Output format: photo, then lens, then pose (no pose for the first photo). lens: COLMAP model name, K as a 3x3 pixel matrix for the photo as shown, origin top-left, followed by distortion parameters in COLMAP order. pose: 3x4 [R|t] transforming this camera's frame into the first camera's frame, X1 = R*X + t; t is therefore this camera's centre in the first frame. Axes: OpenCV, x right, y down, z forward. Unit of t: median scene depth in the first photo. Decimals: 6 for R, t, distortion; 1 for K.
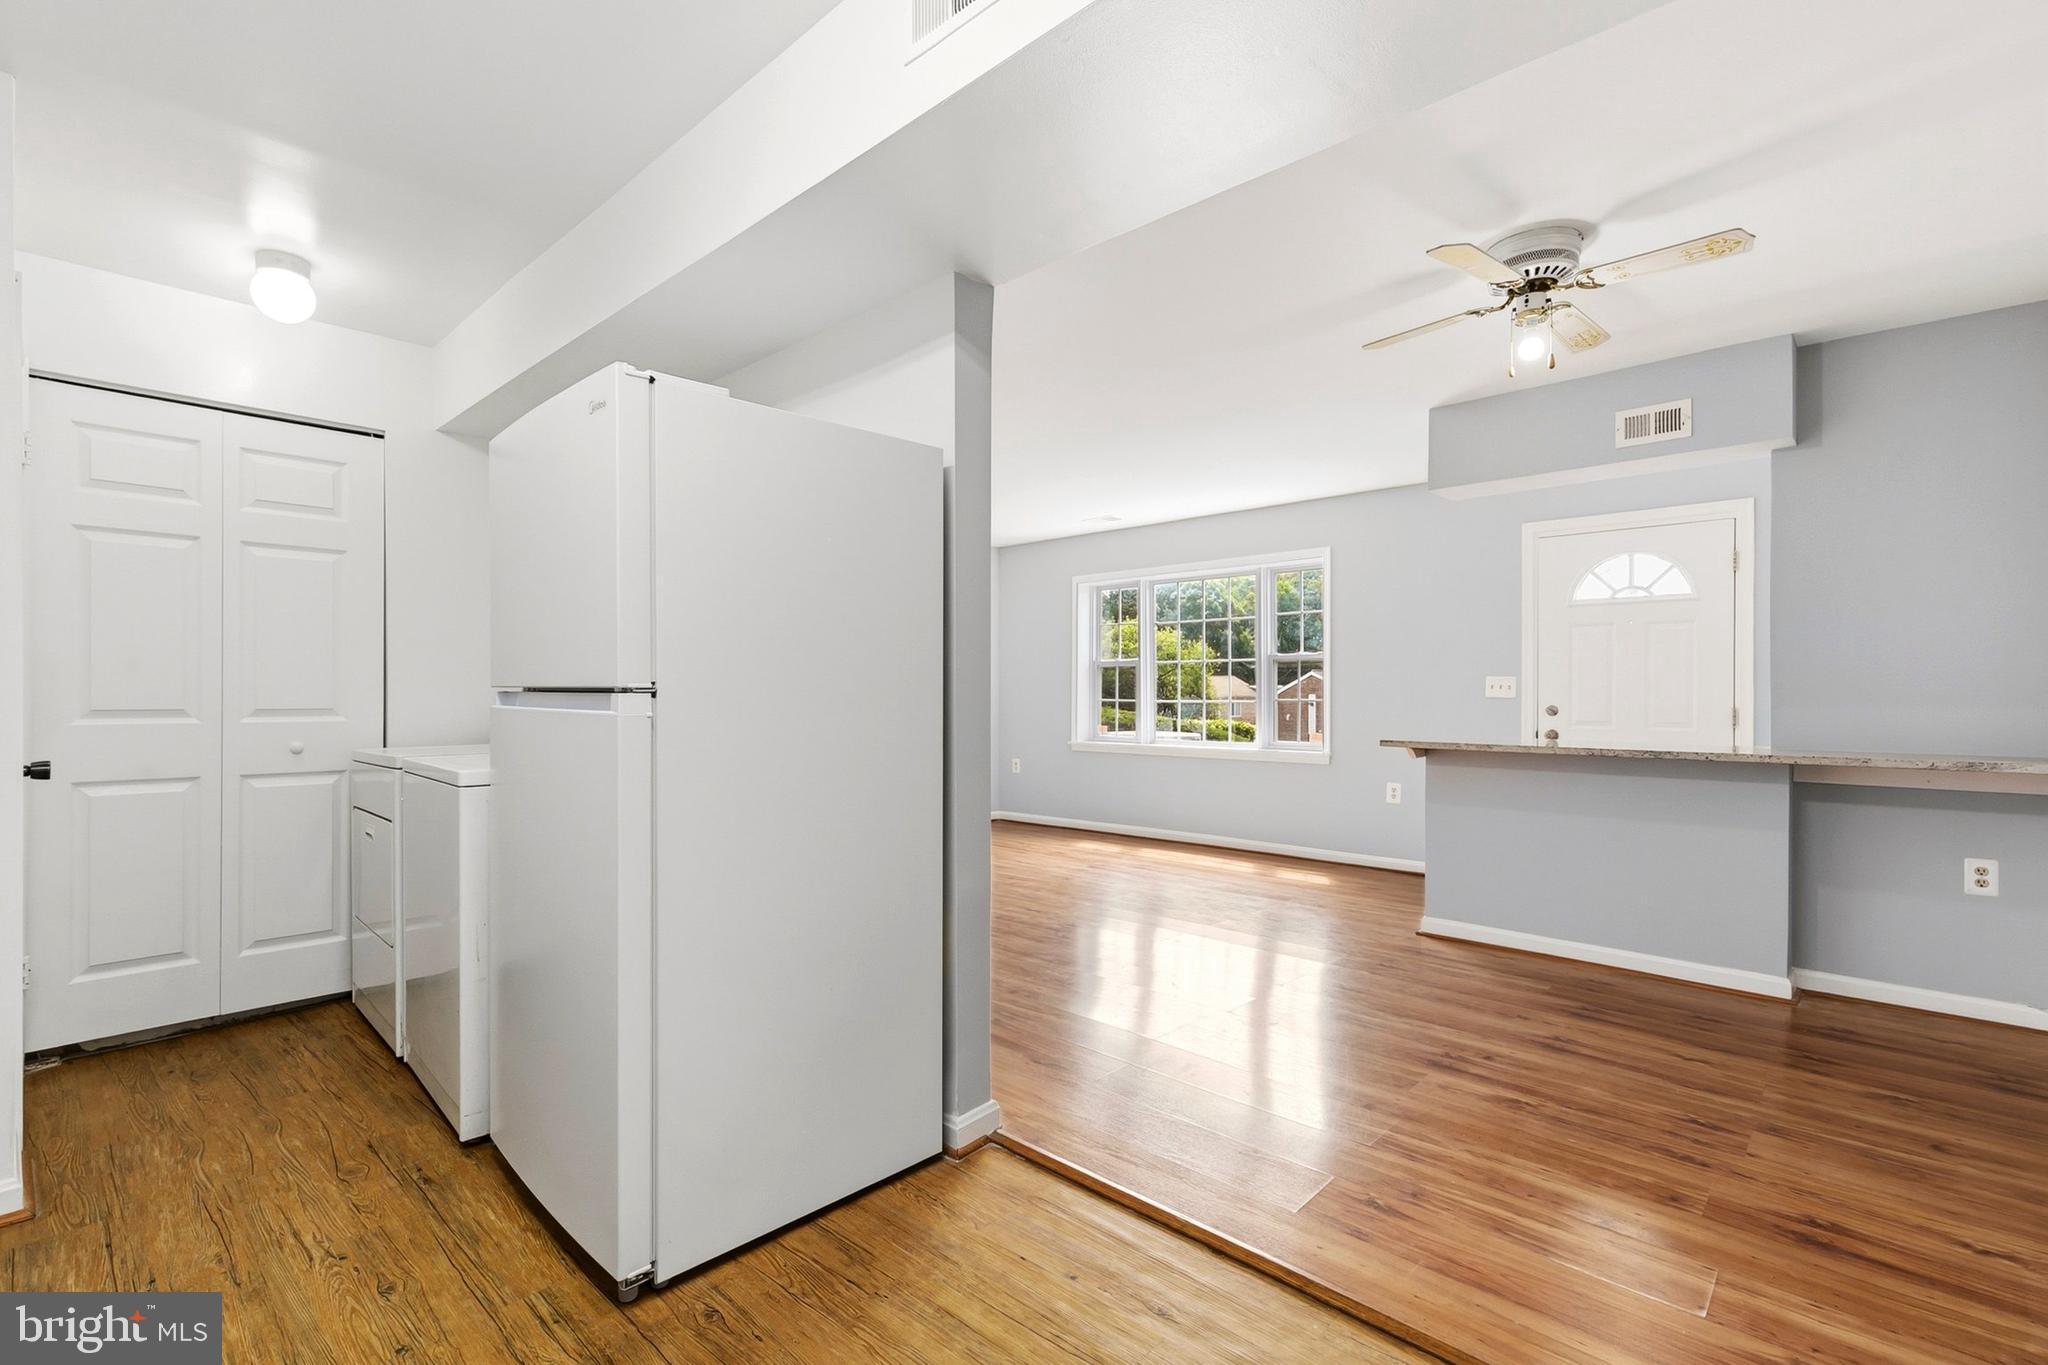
lens RADIAL K [[922.2, 0, 1011.8], [0, 922.2, 694.7], [0, 0, 1]] dist [0.007803, -0.002126]
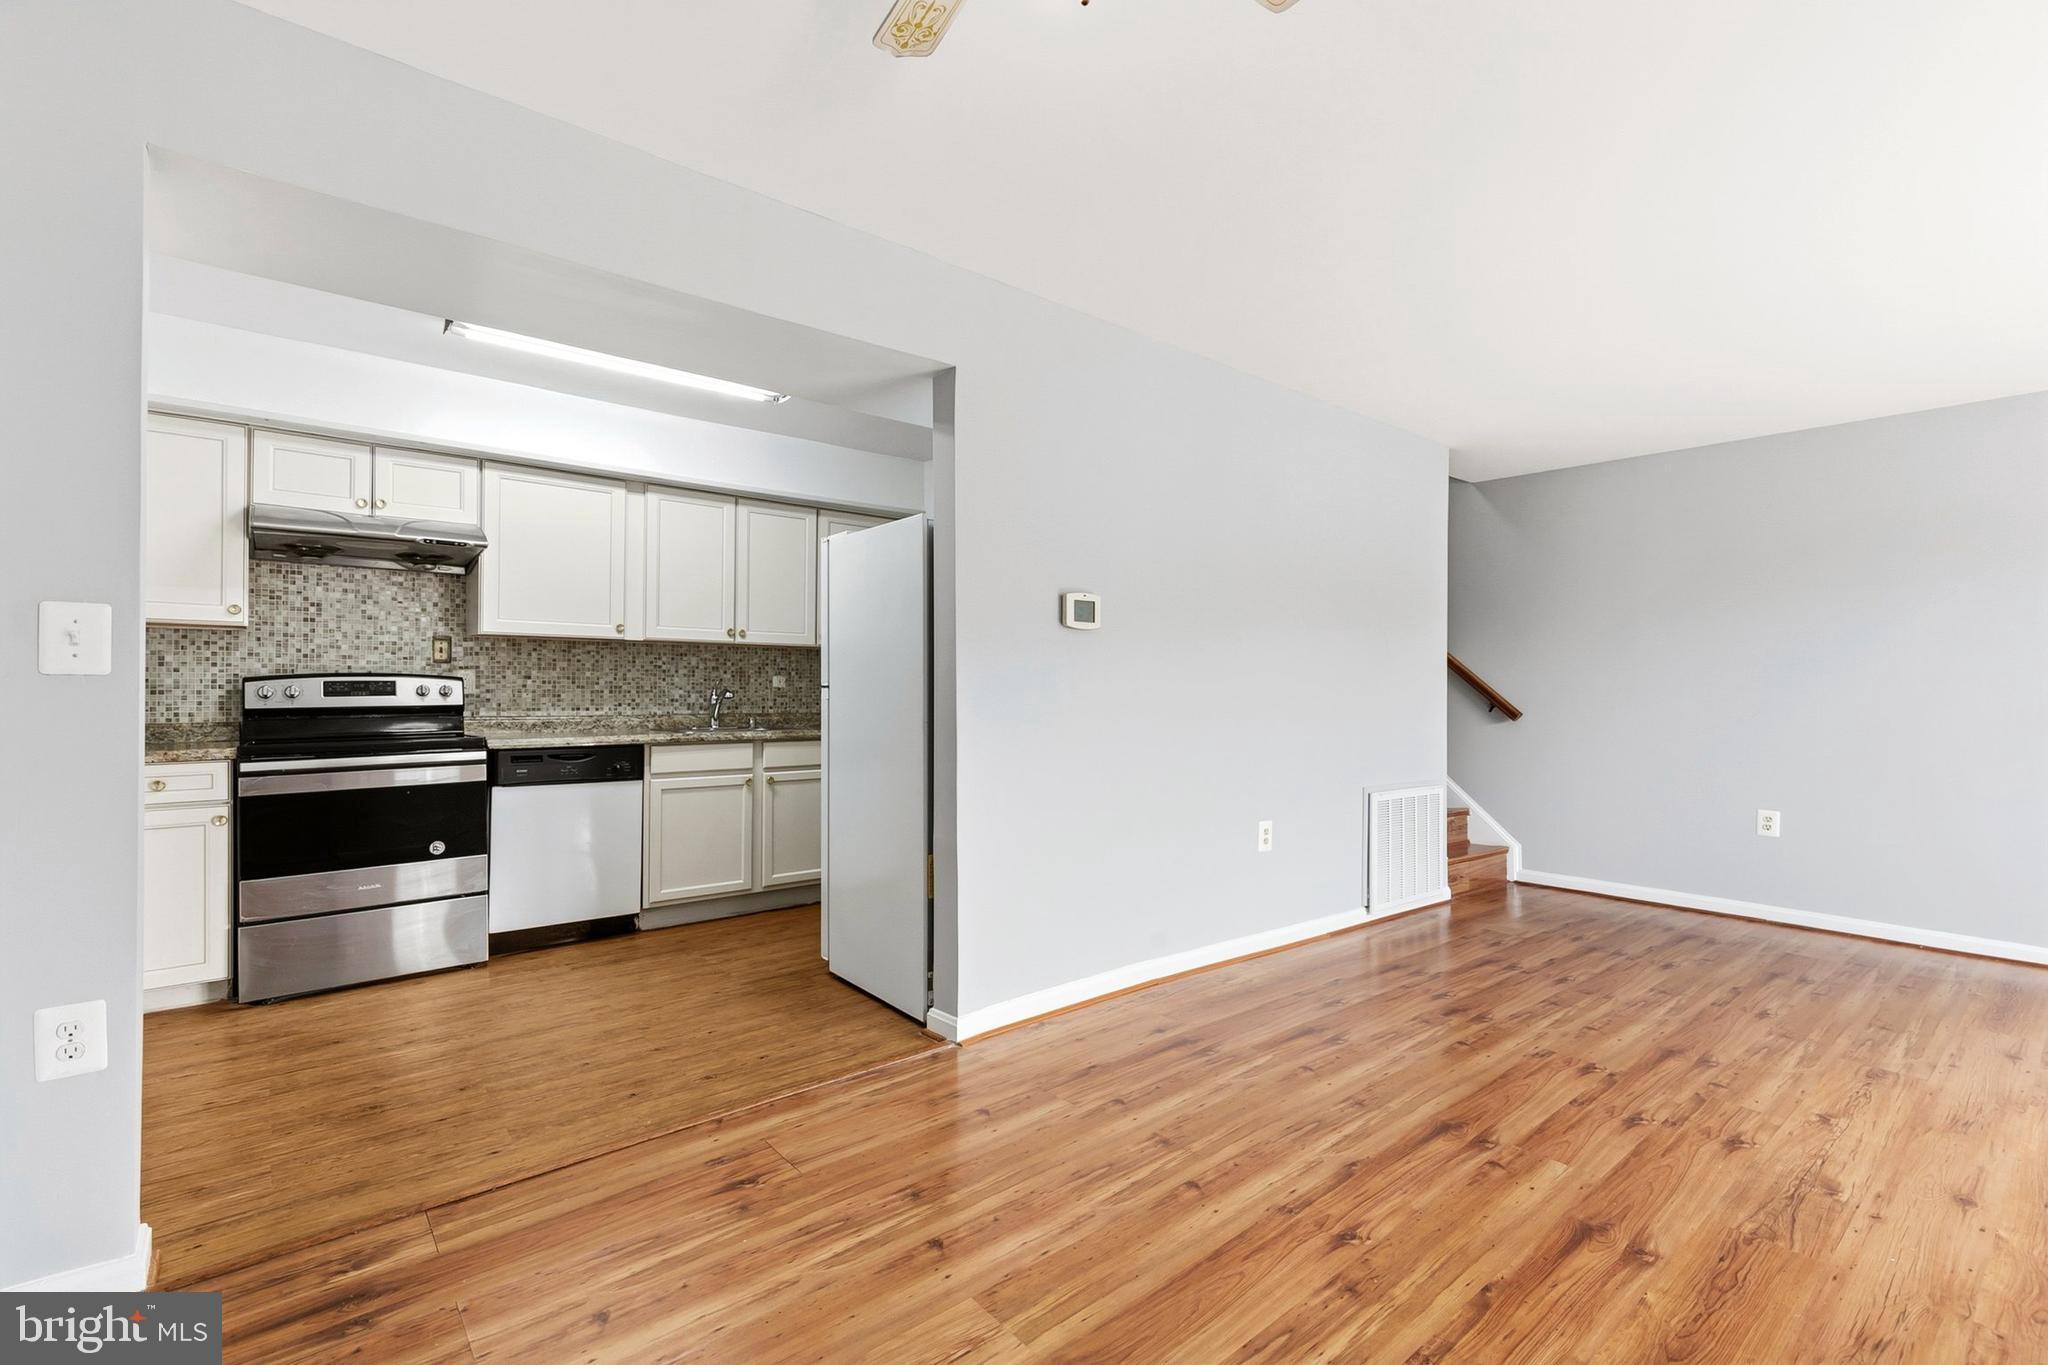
lens RADIAL K [[922.2, 0, 1017.3], [0, 922.2, 682.8], [0, 0, 1]] dist [0.007803, -0.002126]
pose [[-0.123555, -0.004031, -0.992330, 0.875962], [-0.010957, 0.999936, -0.002698, -0.006990], [0.992277, 0.010539, -0.123591, 0.896295]]
